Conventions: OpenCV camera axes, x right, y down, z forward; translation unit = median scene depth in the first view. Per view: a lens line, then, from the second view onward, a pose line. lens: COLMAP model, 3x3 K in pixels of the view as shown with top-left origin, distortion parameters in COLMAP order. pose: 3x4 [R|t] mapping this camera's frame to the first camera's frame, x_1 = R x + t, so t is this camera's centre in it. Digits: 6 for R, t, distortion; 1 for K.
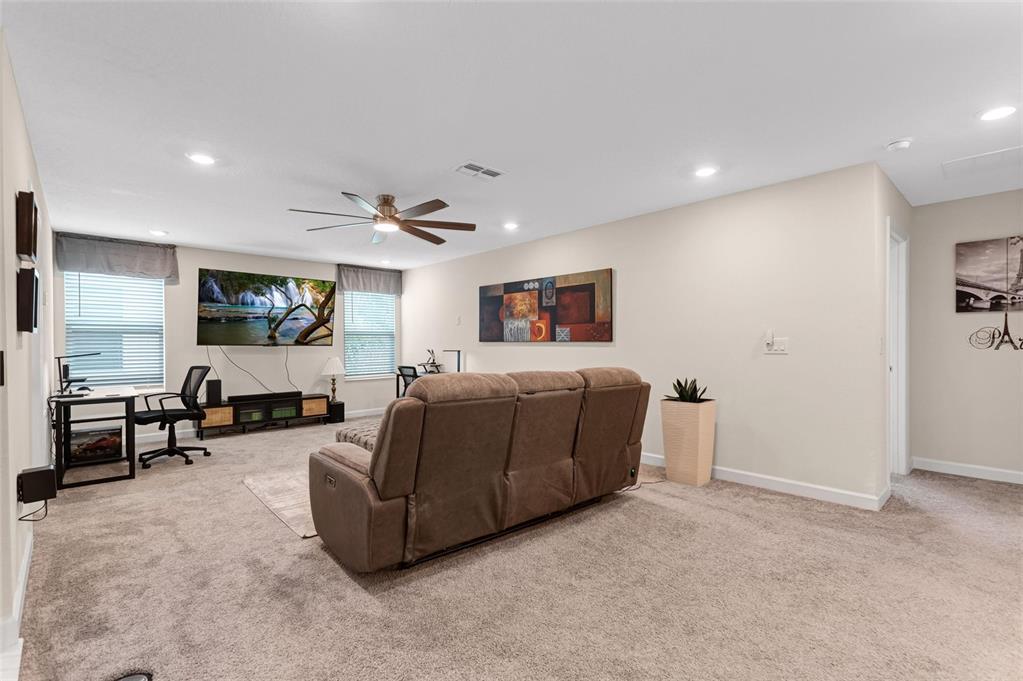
lens RADIAL K [[463.8, 0, 512.3], [0, 463.8, 346.2], [0, 0, 1]] dist [-0.001541, -0.001669]
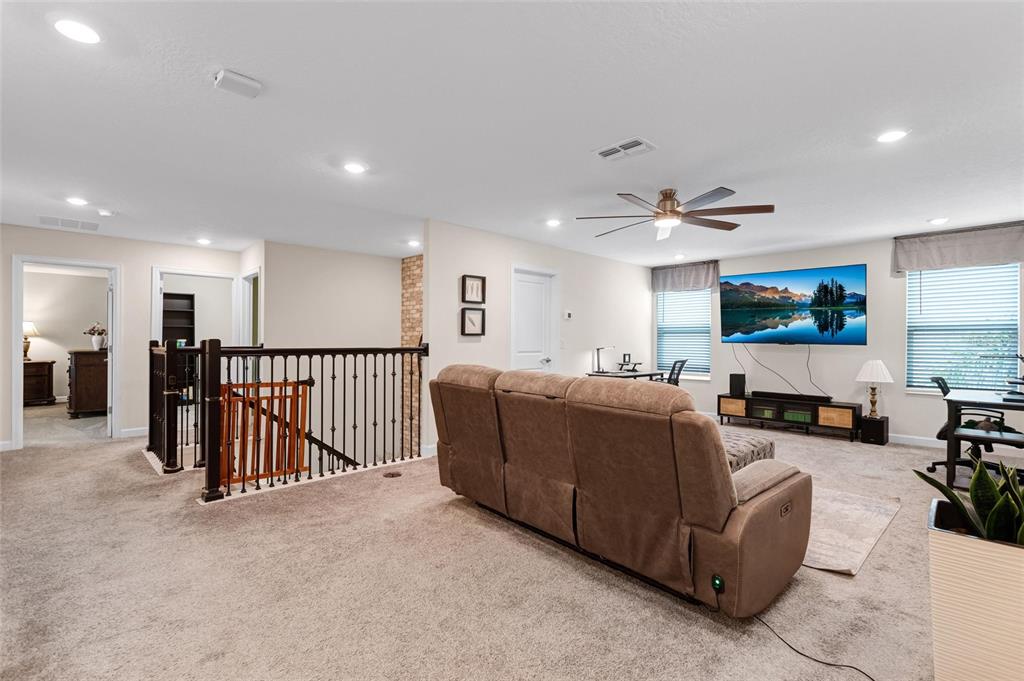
lens RADIAL K [[464.3, 0, 512.8], [0, 464.3, 346.2], [0, 0, 1]] dist [-0.001541, -0.001669]
pose [[0.017272, 0.018491, -0.999680, 0.981937], [-0.013344, 0.999744, 0.018262, -0.016497], [0.999762, 0.013025, 0.017514, 0.927486]]
